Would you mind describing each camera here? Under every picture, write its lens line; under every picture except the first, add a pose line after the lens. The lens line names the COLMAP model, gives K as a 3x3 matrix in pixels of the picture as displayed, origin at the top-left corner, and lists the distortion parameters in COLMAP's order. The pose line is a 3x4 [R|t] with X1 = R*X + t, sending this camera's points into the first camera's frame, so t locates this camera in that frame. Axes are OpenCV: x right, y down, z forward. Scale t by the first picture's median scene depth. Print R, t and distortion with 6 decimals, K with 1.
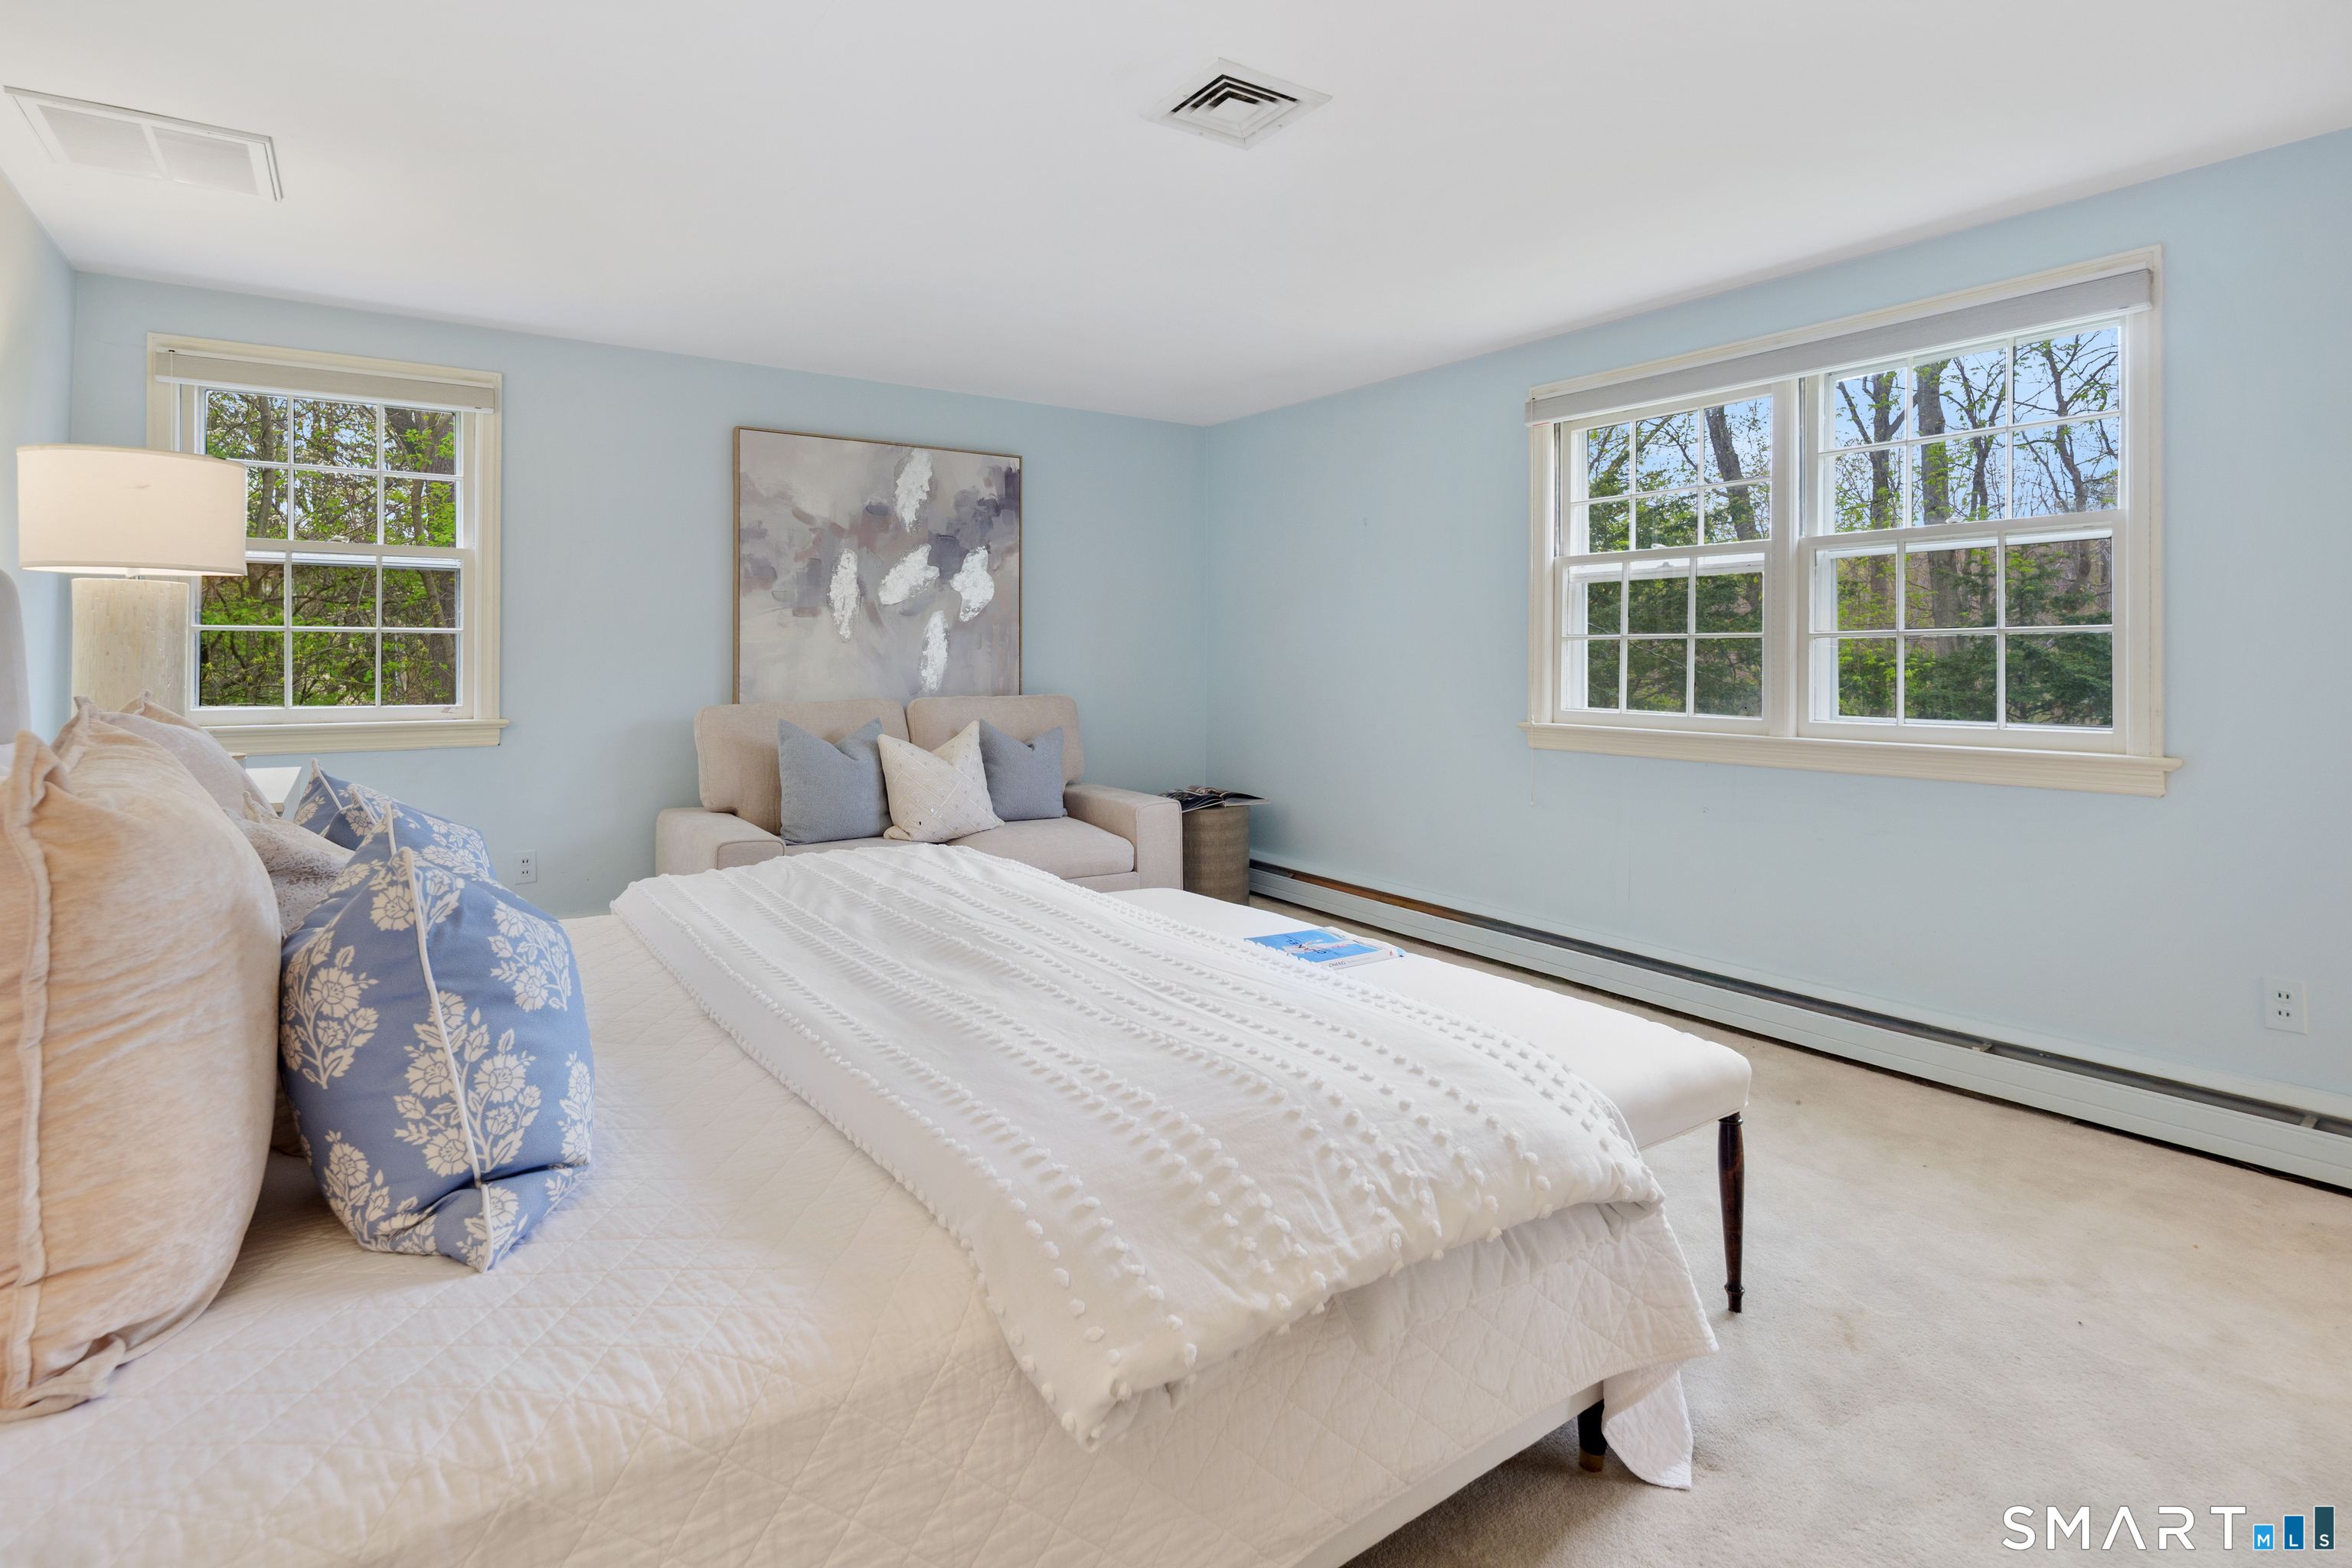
lens RADIAL K [[1169.1, 0, 1179.1], [0, 1169.1, 668.8], [0, 0, 1]] dist [0.005493, -0.006971]
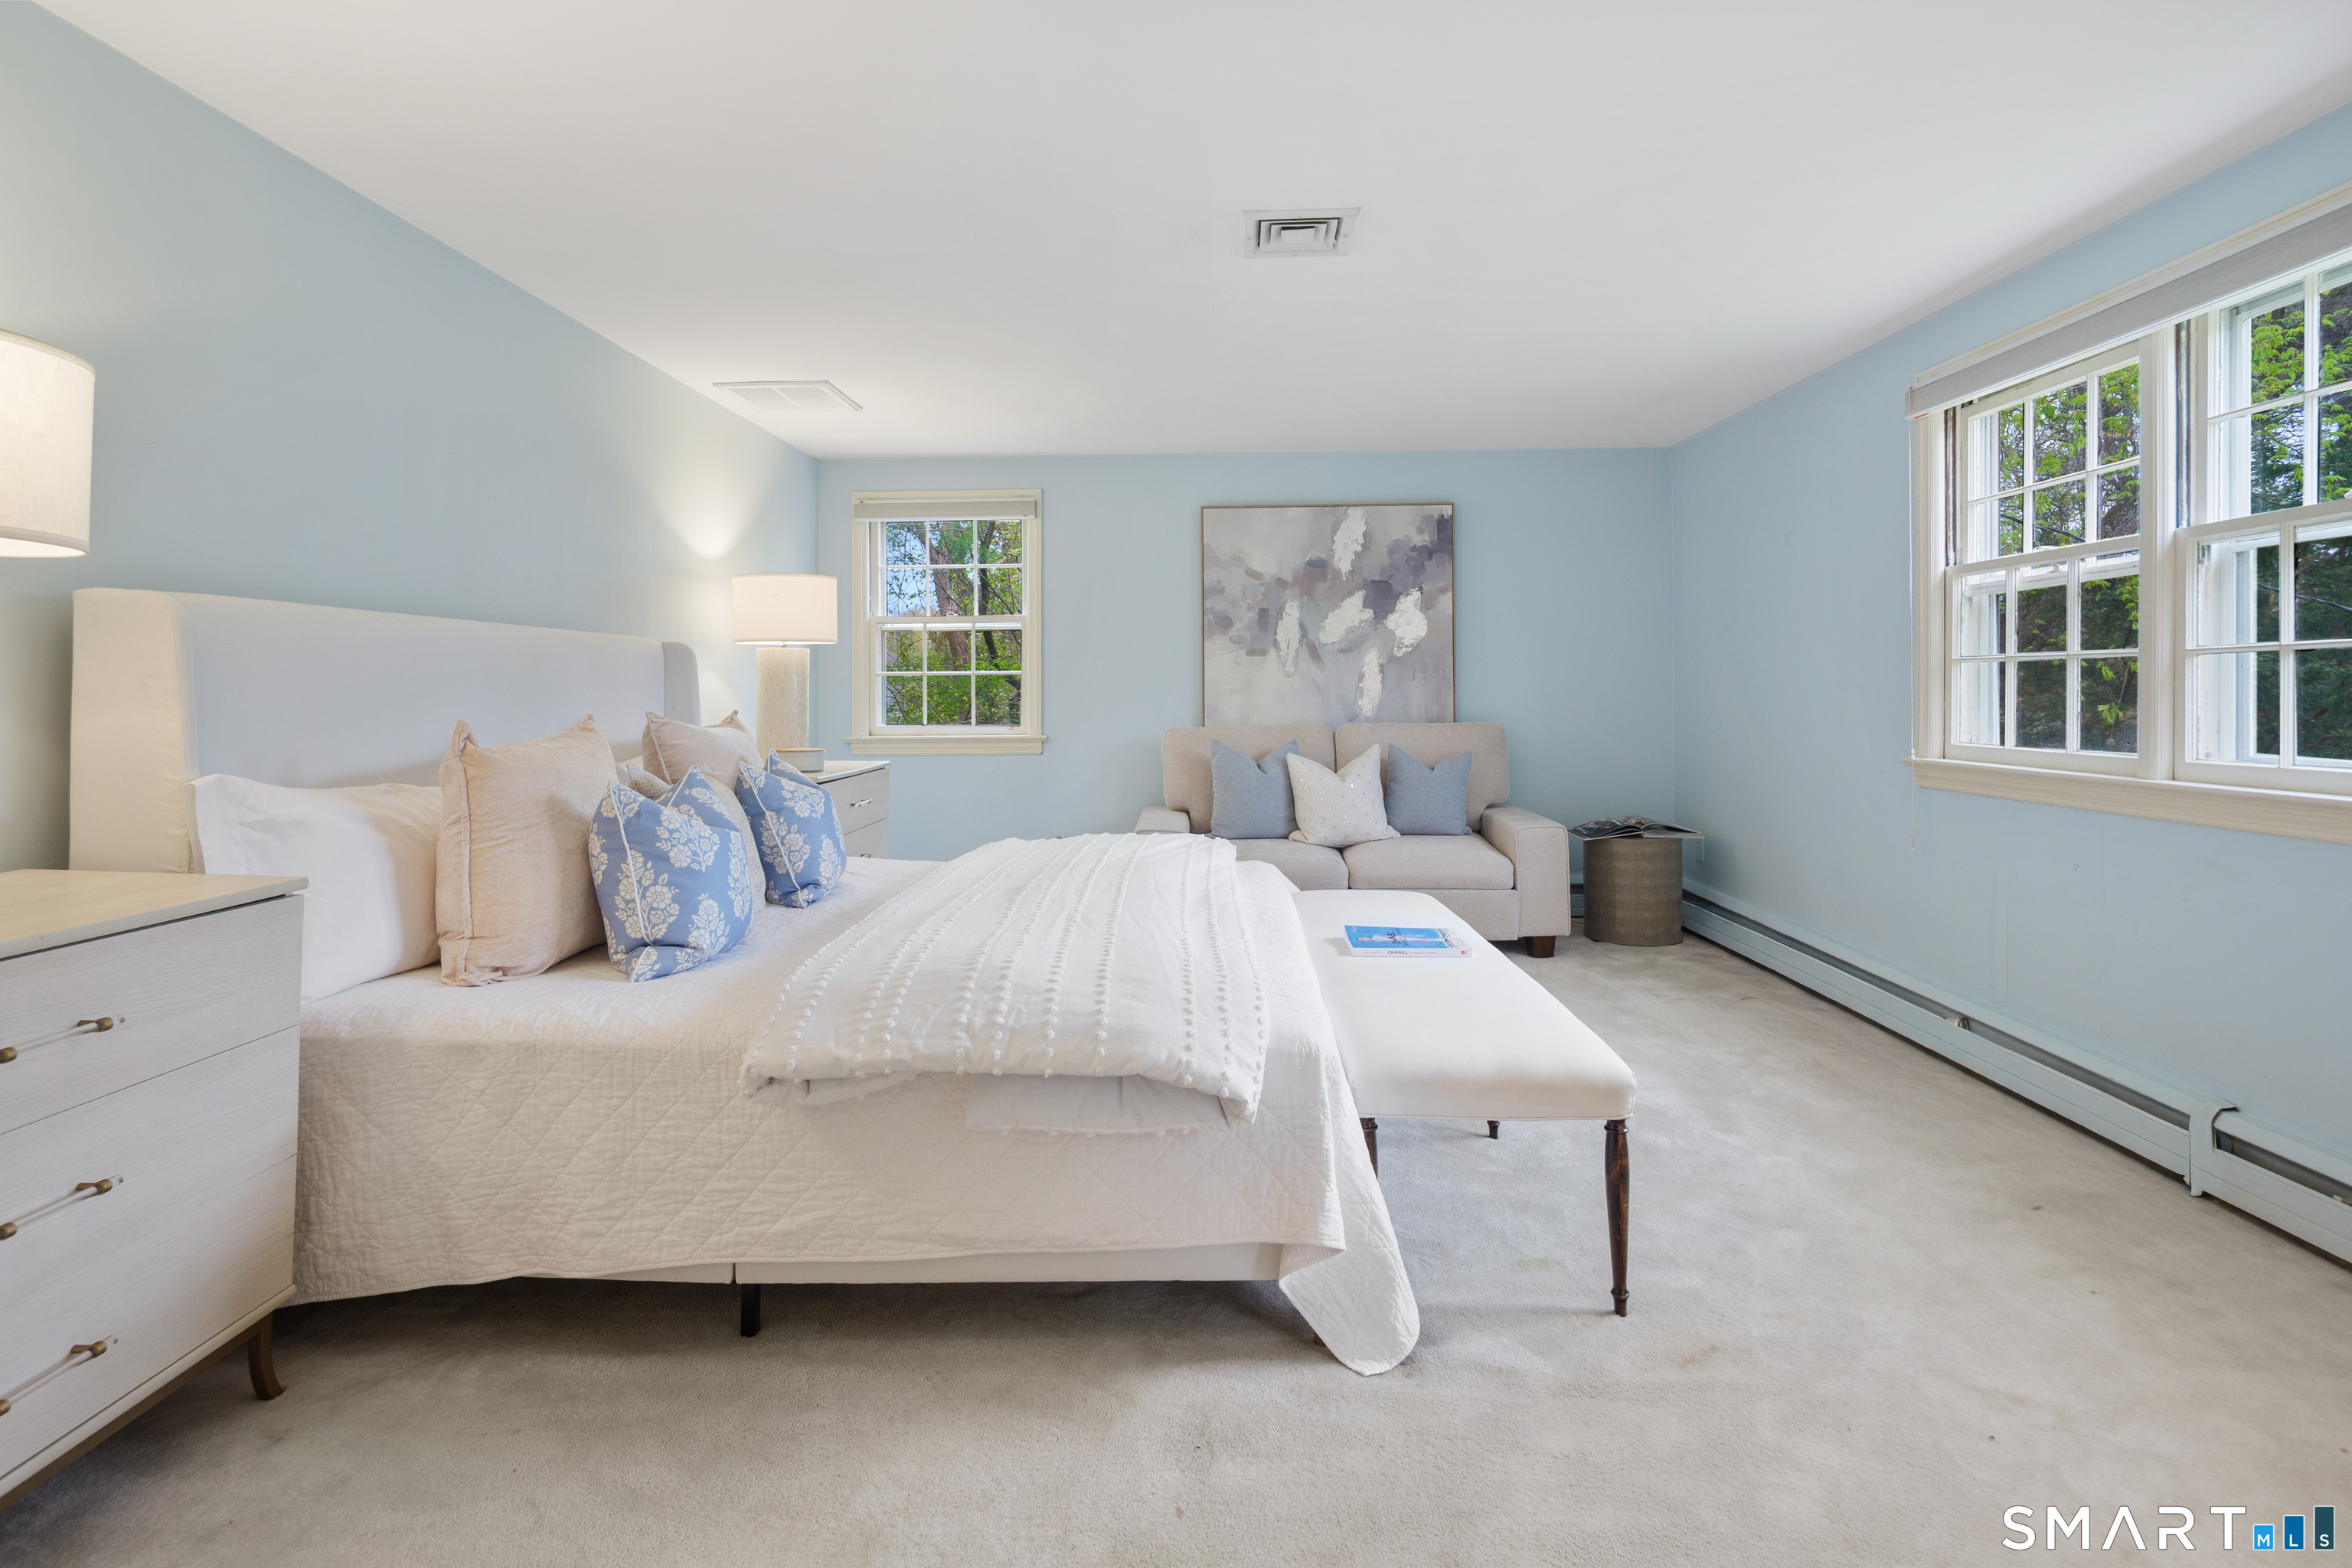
lens RADIAL K [[1157.2, 0, 1175.5], [0, 1157.2, 698.9], [0, 0, 1]] dist [0.000696, -0.001281]
pose [[0.808226, -0.003235, -0.588864, 0.330465], [0.002117, 0.999994, -0.002587, 0.003033], [0.588869, 0.000844, 0.808228, -0.024837]]
